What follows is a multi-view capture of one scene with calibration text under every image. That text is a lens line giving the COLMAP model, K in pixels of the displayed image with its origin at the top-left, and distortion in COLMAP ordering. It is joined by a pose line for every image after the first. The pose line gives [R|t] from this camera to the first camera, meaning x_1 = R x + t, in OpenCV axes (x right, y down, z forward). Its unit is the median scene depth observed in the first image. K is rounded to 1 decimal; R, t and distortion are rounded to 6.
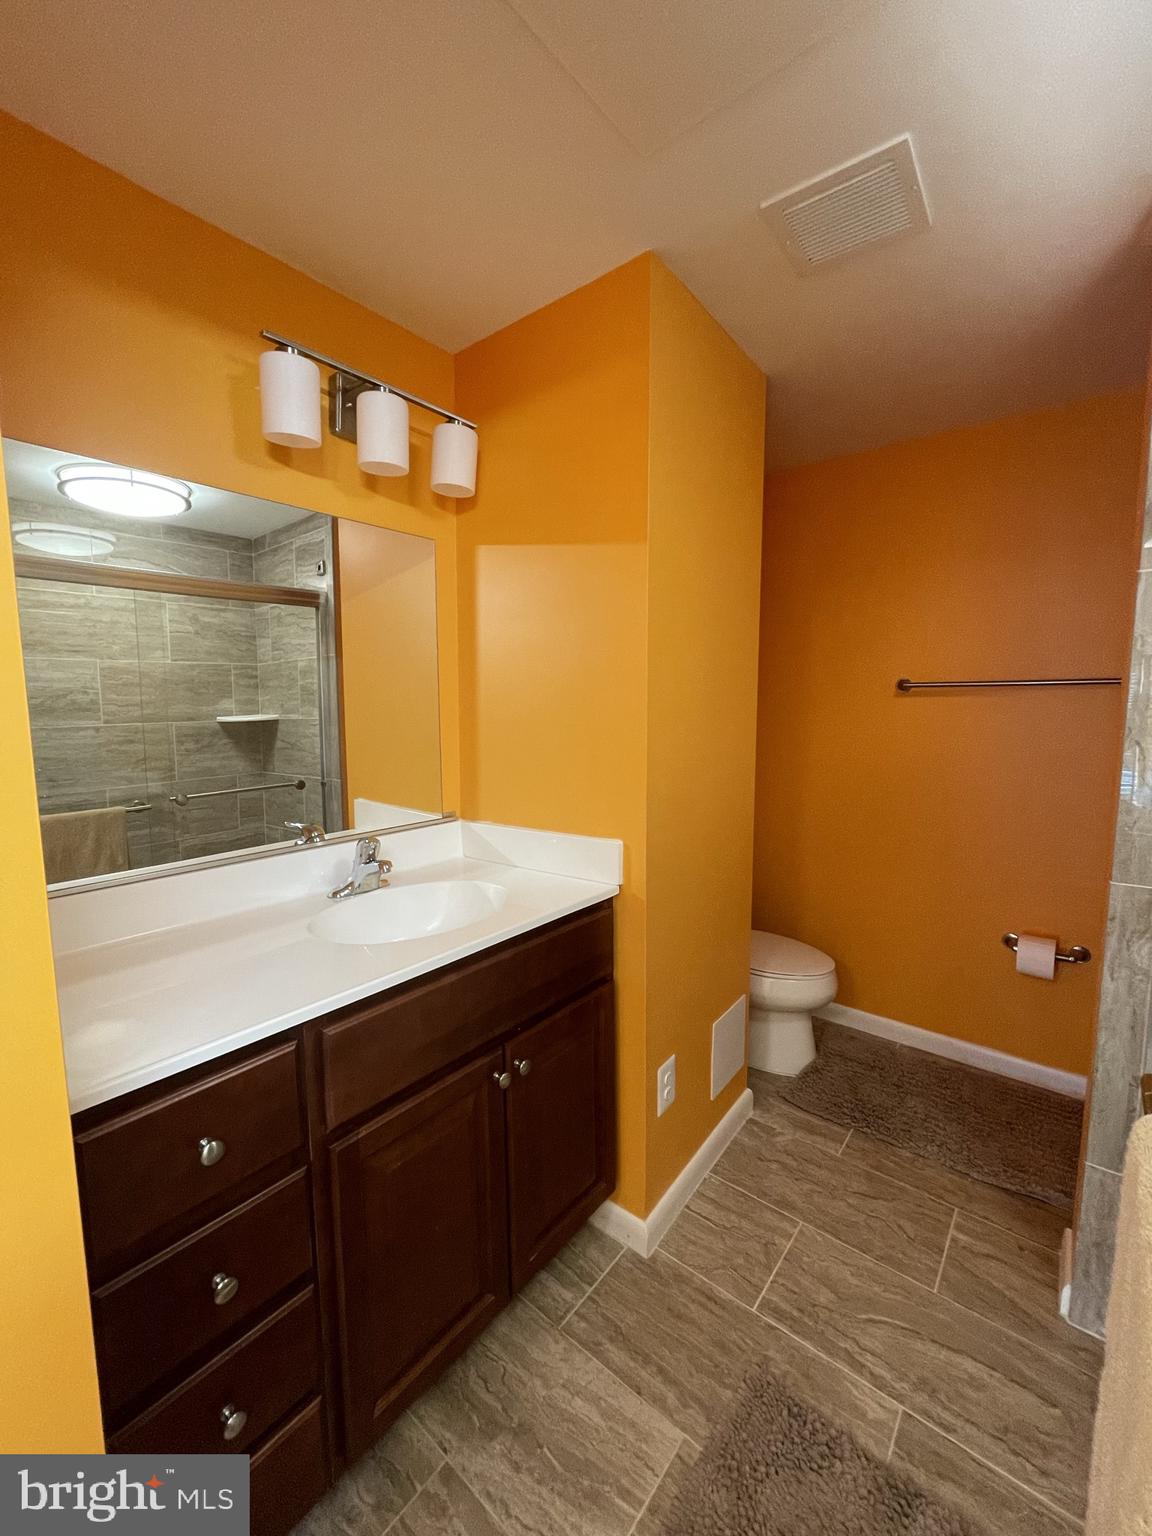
lens RADIAL K [[624.3, 0, 577.3], [0, 624.3, 766.1], [0, 0, 1]] dist [-0.001106, 0.000144]
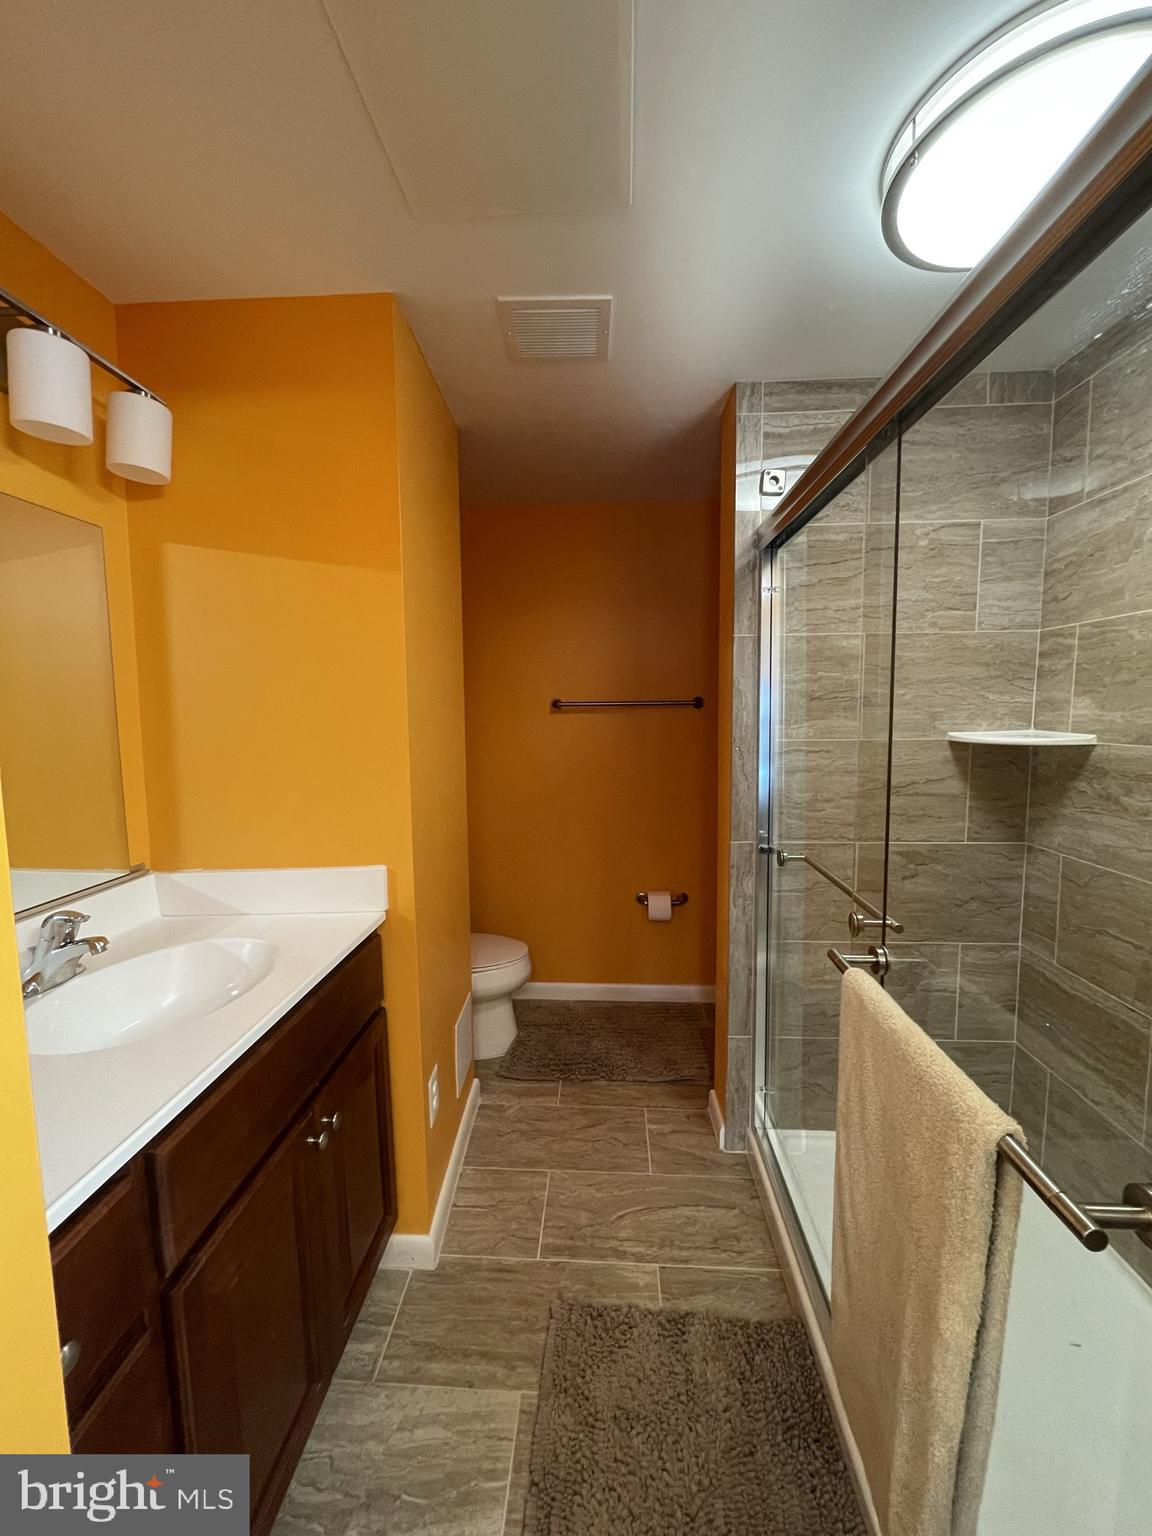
lens RADIAL K [[619.2, 0, 576.0], [0, 619.2, 768.0], [0, 0, 1]] dist [-0.003867, 0.000578]
pose [[0.807761, -0.061608, 0.586282, -0.243773], [0.069881, 0.997519, 0.008542, -0.022288], [-0.585353, 0.034070, 0.810062, 0.016570]]
